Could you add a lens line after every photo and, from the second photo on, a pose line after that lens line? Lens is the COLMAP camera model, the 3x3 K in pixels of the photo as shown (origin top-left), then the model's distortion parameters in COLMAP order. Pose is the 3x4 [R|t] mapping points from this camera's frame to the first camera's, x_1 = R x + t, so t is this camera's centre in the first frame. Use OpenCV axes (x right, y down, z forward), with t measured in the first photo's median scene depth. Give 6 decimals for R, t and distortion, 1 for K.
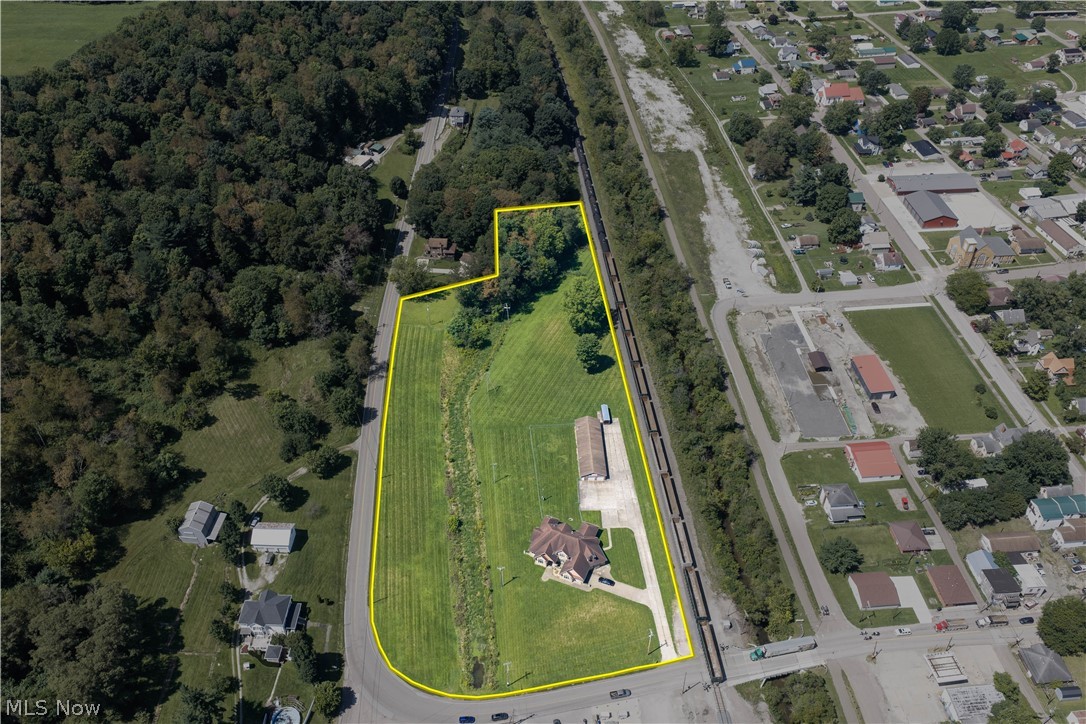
lens RADIAL K [[902.8, 0, 544.9], [0, 902.8, 360.9], [0, 0, 1]] dist [0.016078, -0.030032]
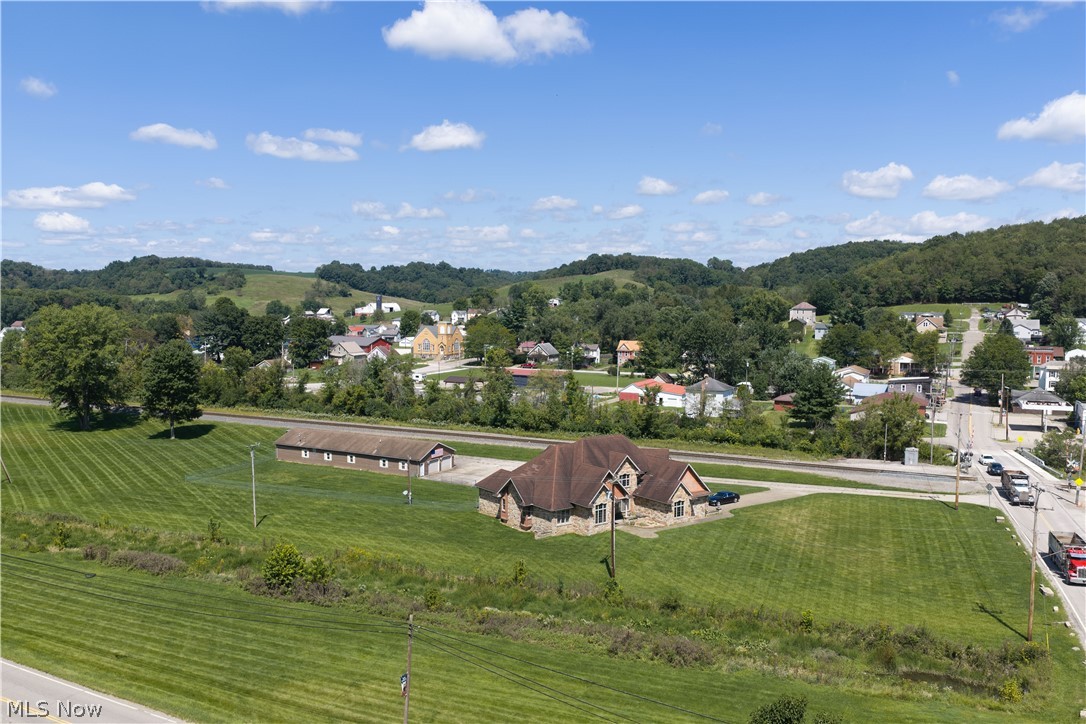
lens RADIAL K [[902.8, 0, 541.6], [0, 902.8, 363.9], [0, 0, 1]] dist [0.016078, -0.030032]
pose [[0.521022, -0.073611, 0.850363, -0.268508], [0.554638, 0.786466, -0.271750, 0.229386], [-0.648778, 0.613232, 0.450593, 0.735891]]
